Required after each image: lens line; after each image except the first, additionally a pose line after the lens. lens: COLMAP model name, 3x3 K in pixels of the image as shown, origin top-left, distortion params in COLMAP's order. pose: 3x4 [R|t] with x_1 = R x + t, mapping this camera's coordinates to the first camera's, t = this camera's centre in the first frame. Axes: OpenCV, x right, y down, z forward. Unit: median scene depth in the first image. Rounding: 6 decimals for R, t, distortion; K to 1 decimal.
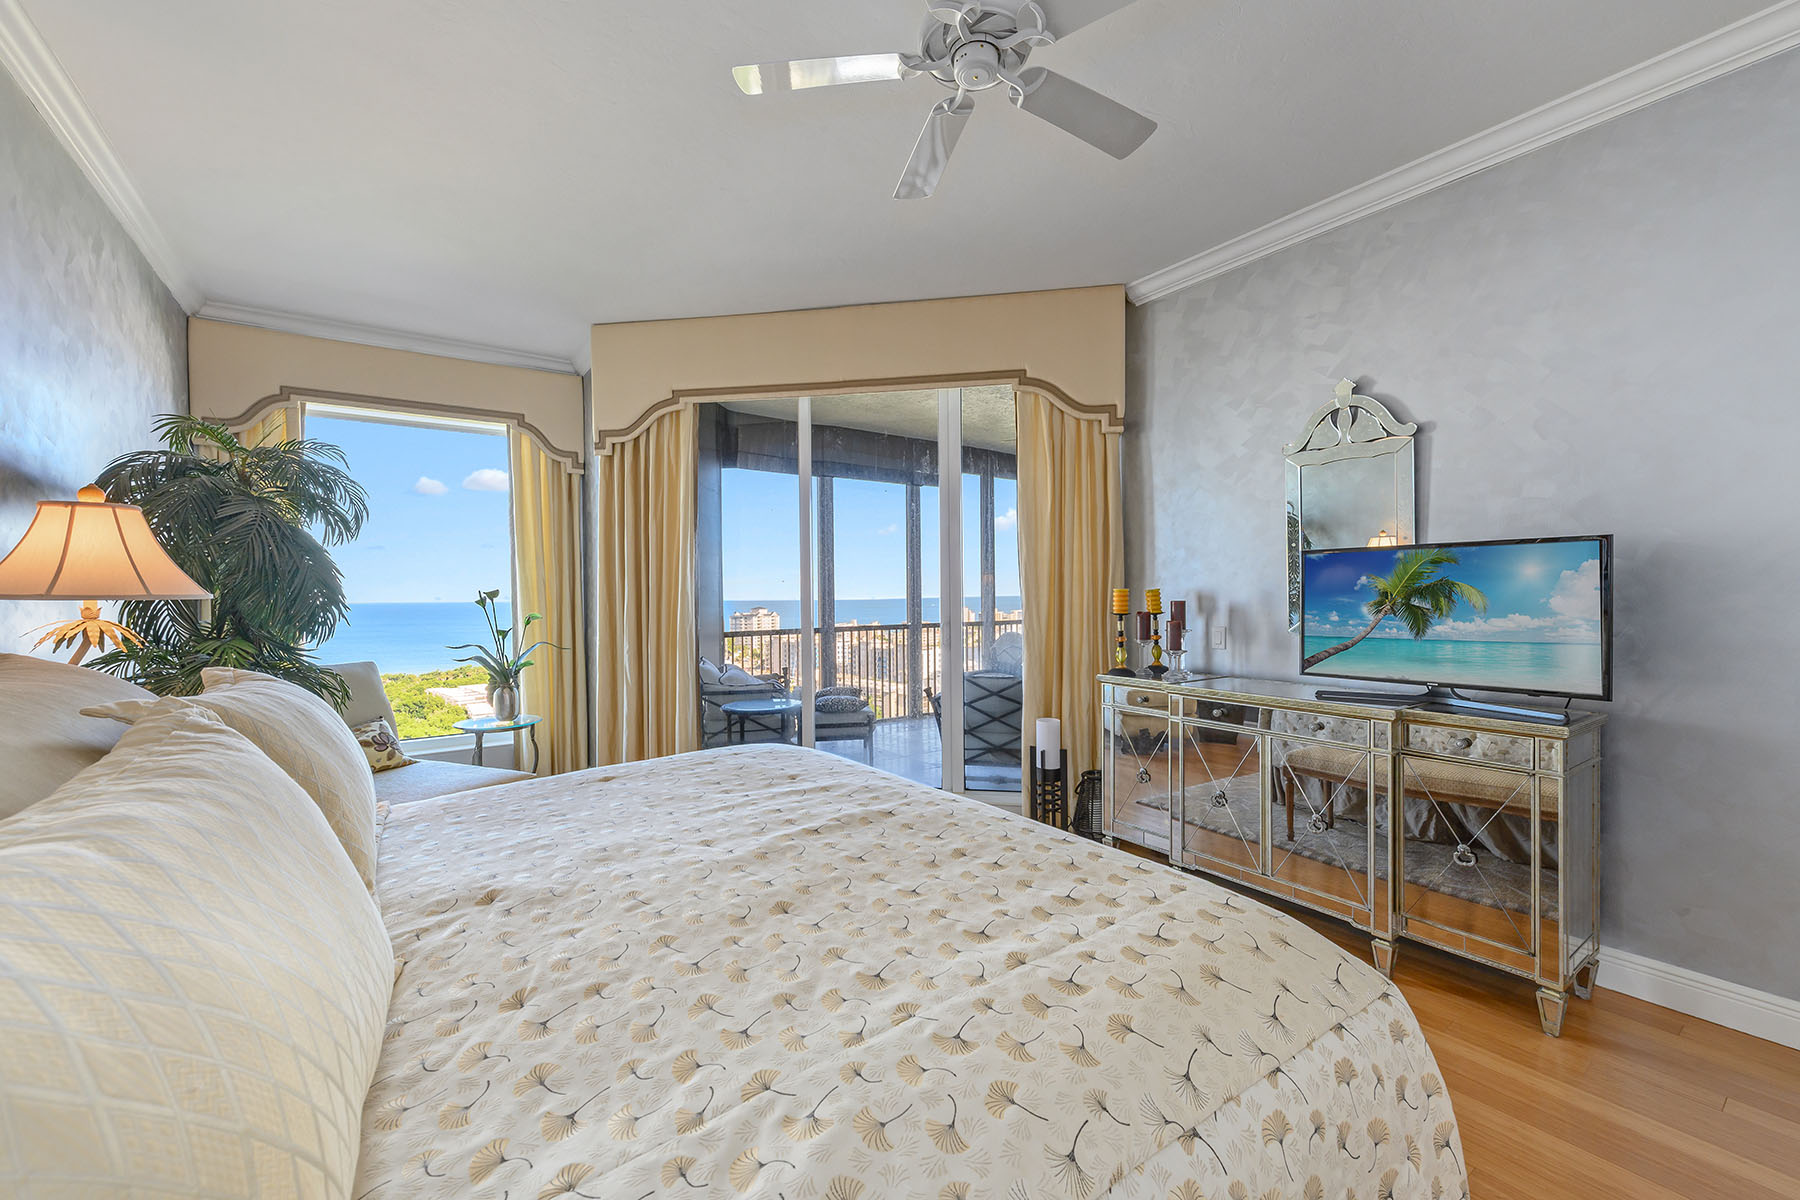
lens RADIAL K [[706.7, 0, 903.5], [0, 706.7, 603.2], [0, 0, 1]] dist [0.008061, -0.000646]
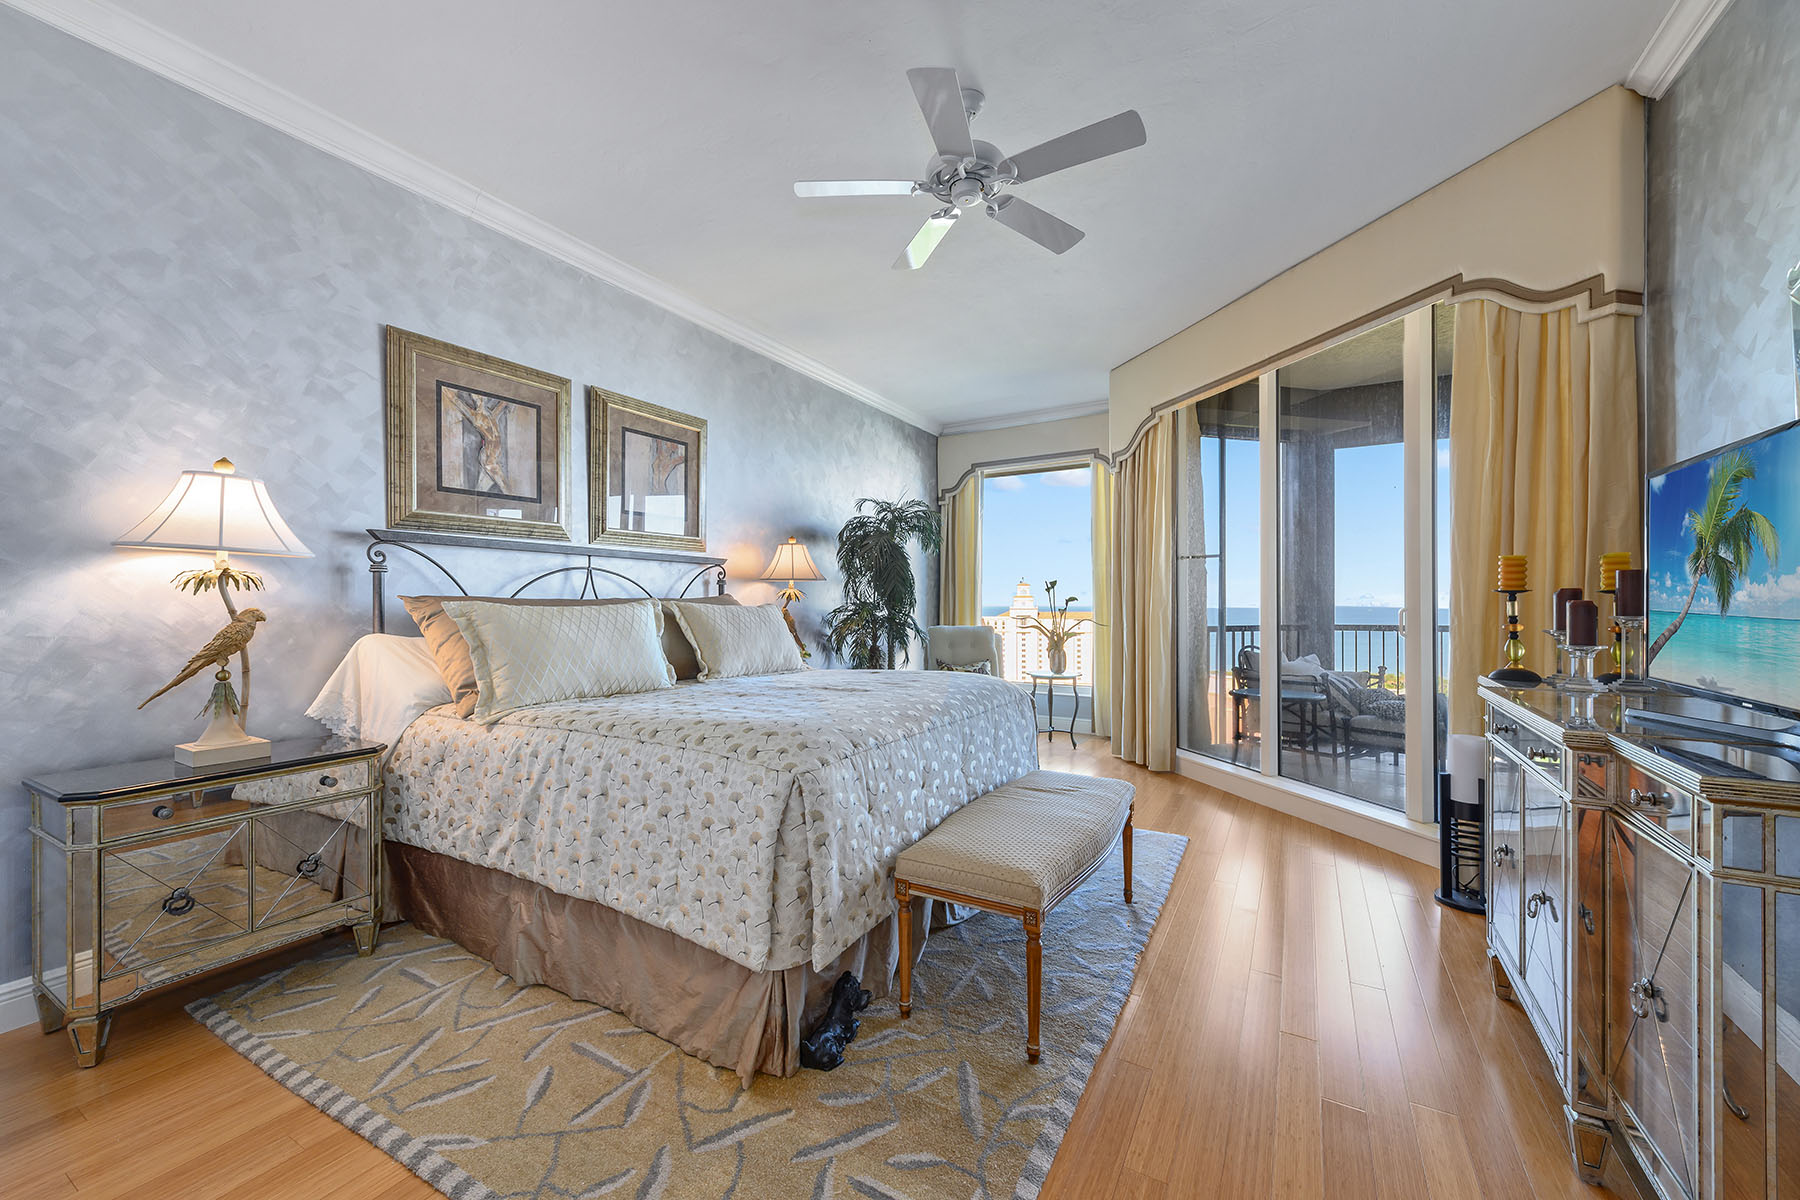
lens RADIAL K [[706.7, 0, 904.9], [0, 706.7, 607.5], [0, 0, 1]] dist [0.008061, -0.000646]
pose [[0.427601, 0.011530, -0.903894, 0.623941], [-0.009475, 0.999921, 0.008273, 0.028153], [0.903918, 0.005026, 0.427676, 0.136954]]
